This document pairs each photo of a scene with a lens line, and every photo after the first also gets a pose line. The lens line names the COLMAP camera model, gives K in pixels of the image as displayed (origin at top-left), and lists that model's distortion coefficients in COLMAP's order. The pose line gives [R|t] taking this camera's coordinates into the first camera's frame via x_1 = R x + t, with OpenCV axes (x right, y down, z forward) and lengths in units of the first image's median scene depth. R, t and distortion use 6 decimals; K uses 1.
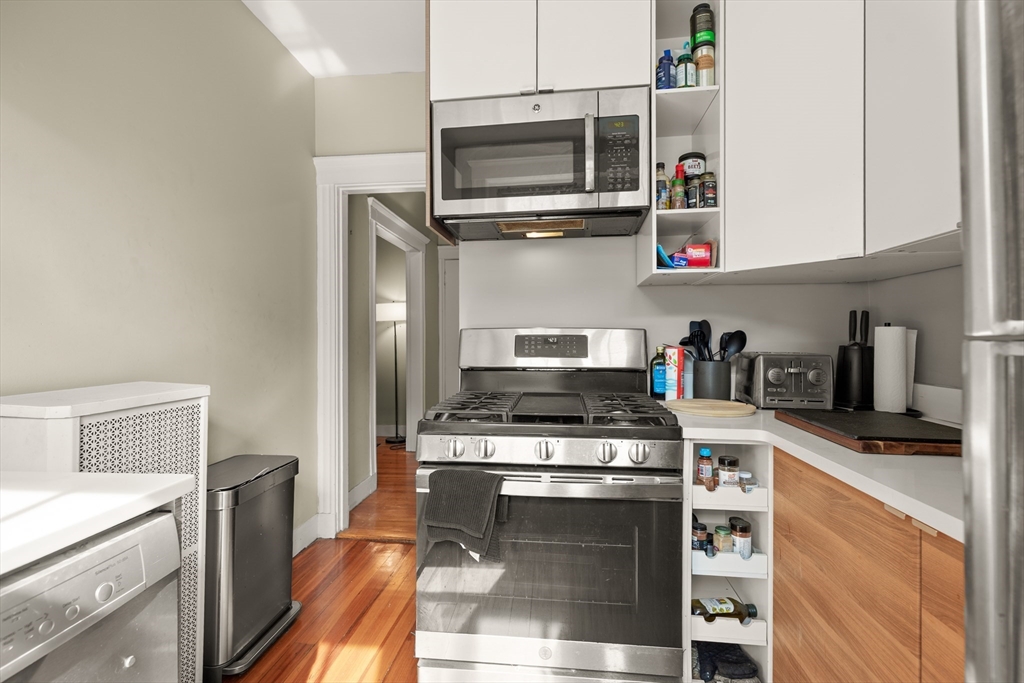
lens RADIAL K [[468.1, 0, 515.6], [0, 468.1, 336.4], [0, 0, 1]] dist [-0.000717, -0.000429]
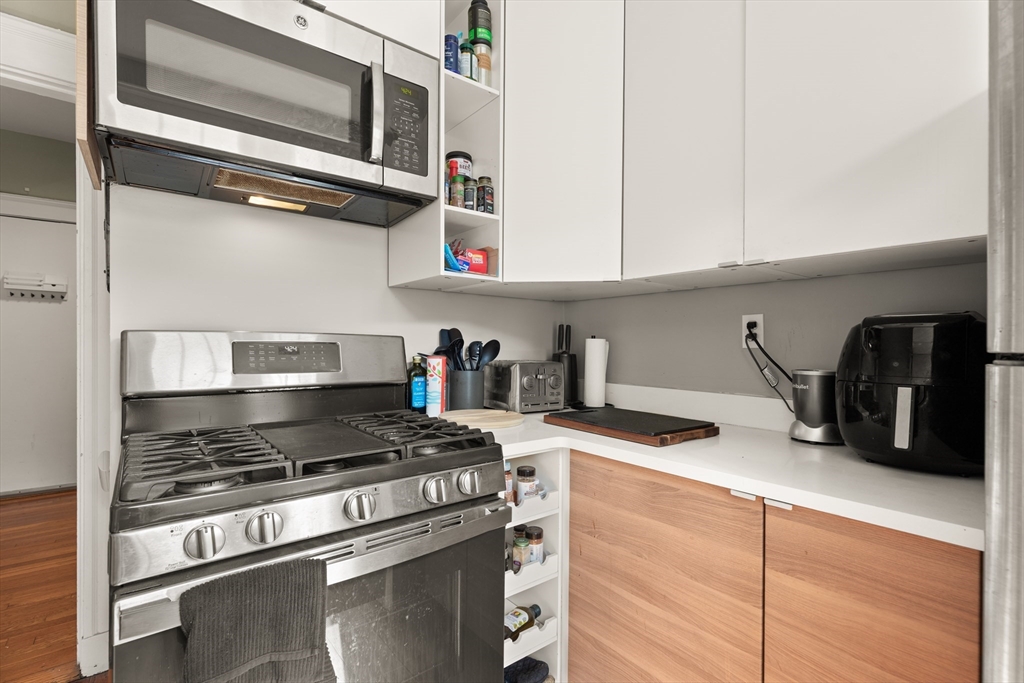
lens RADIAL K [[459.4, 0, 511.8], [0, 459.4, 345.4], [0, 0, 1]] dist [0.002465, -0.000153]
pose [[0.707836, 0.004024, 0.706365, -0.223995], [-0.011012, 0.999925, 0.005339, -0.006733], [-0.706291, -0.011558, 0.707828, 0.284333]]
